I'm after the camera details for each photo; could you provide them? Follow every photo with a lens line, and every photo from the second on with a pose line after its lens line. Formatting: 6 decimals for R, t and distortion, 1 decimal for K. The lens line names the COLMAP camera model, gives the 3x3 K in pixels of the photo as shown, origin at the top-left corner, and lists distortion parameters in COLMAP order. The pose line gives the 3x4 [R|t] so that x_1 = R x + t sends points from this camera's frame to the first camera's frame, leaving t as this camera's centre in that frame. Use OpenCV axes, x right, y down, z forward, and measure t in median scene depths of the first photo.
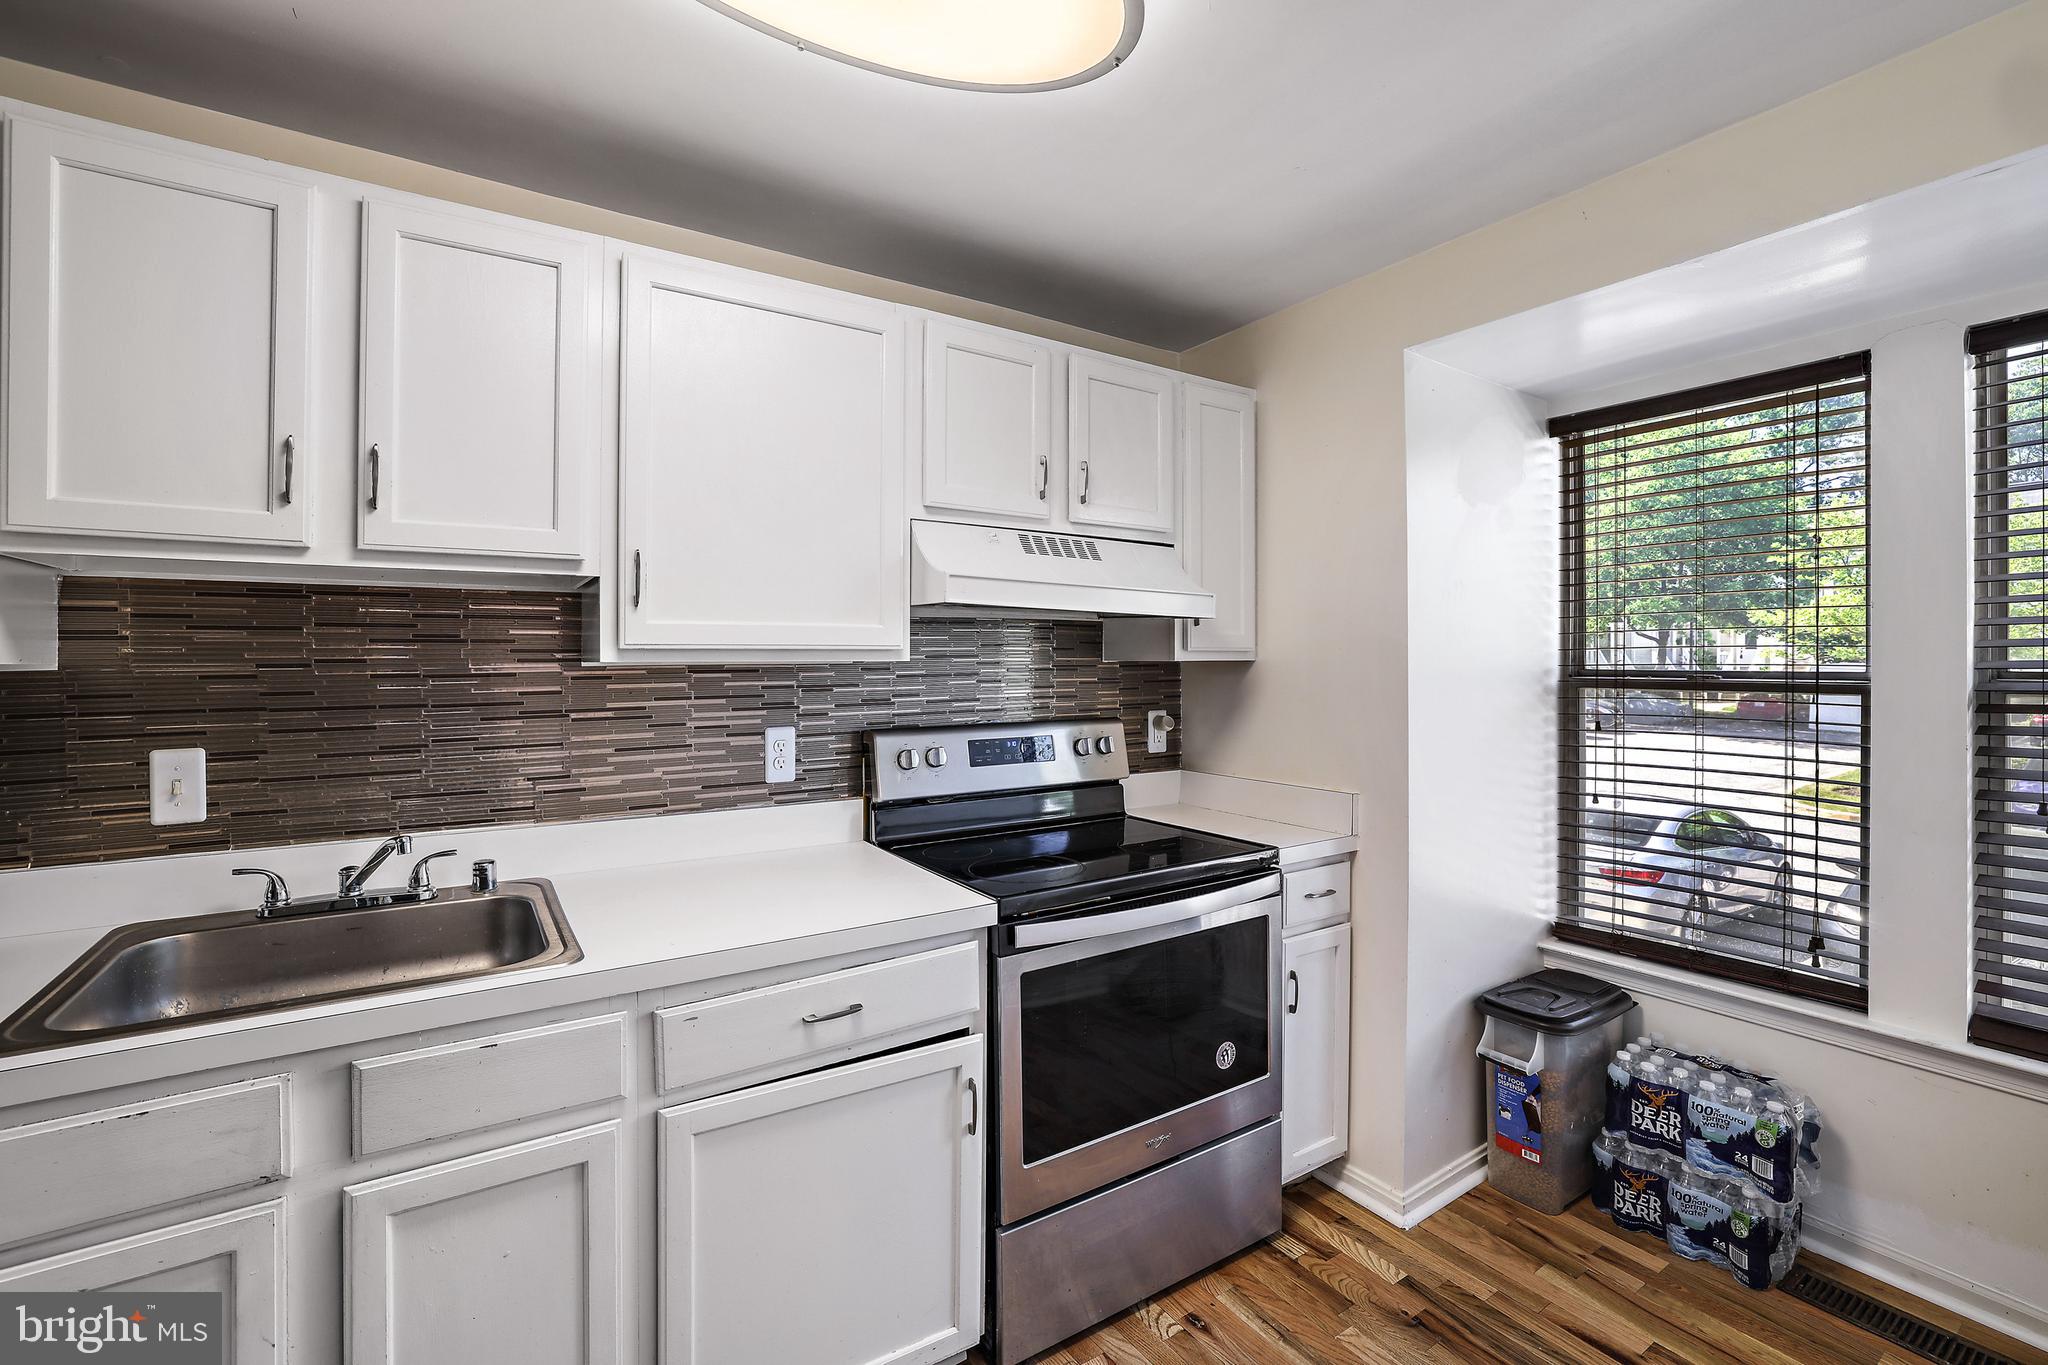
lens RADIAL K [[888.3, 0, 1025.1], [0, 888.3, 673.3], [0, 0, 1]] dist [-0.029618, 0.012398]
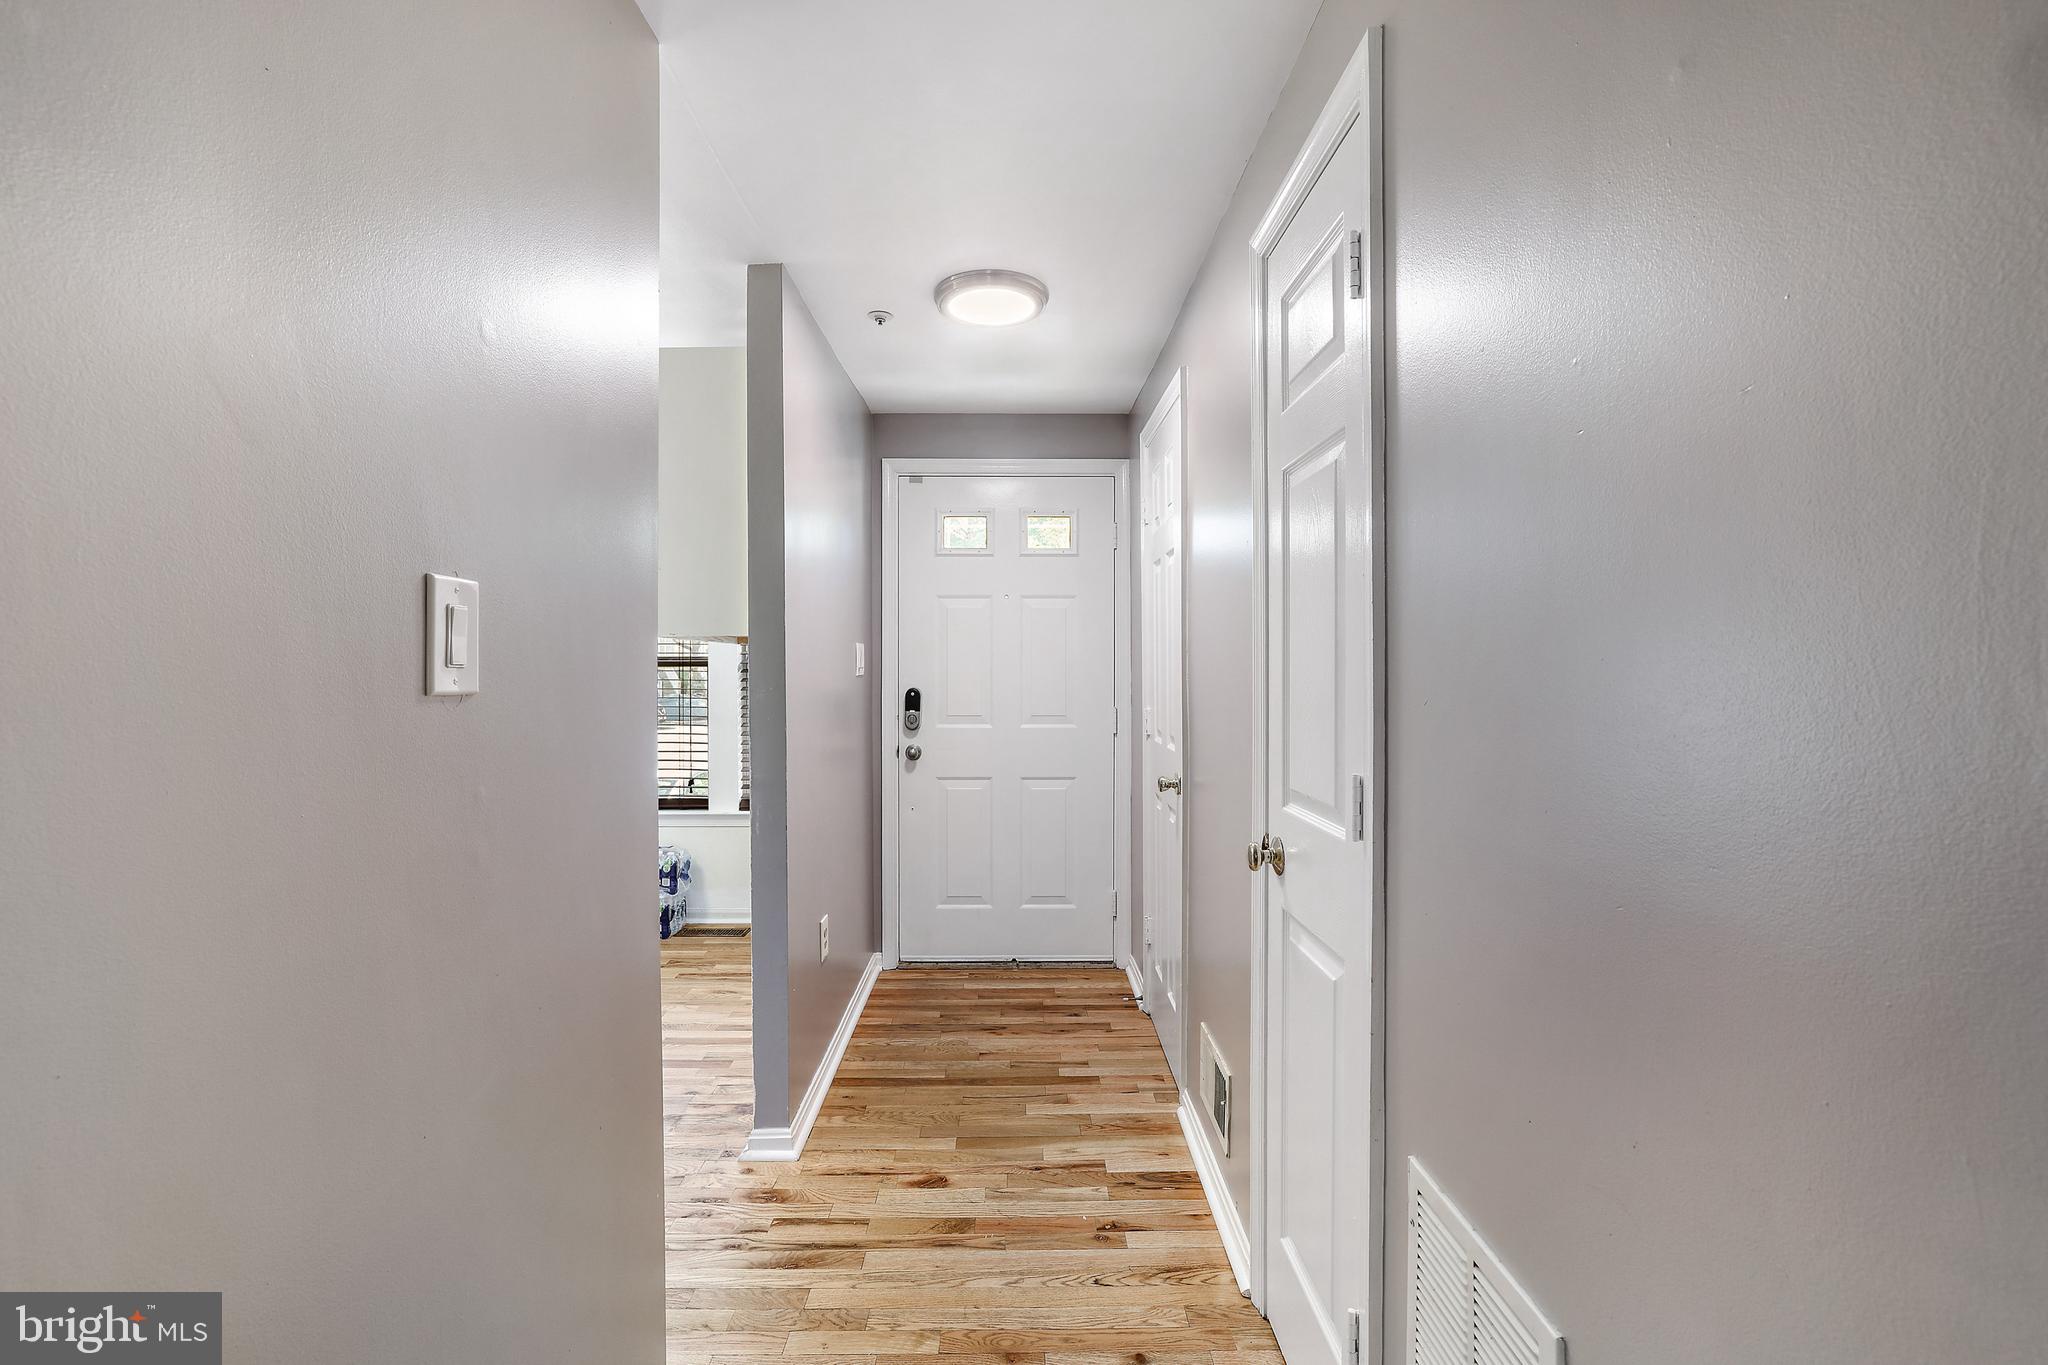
lens RADIAL K [[888.3, 0, 1024.1], [0, 888.3, 672.8], [0, 0, 1]] dist [-0.029618, 0.012398]
pose [[0.544247, -0.012880, 0.838826, -0.507064], [0.005335, 0.999915, 0.011892, 0.018797], [-0.838908, -0.001997, 0.544269, -0.938954]]
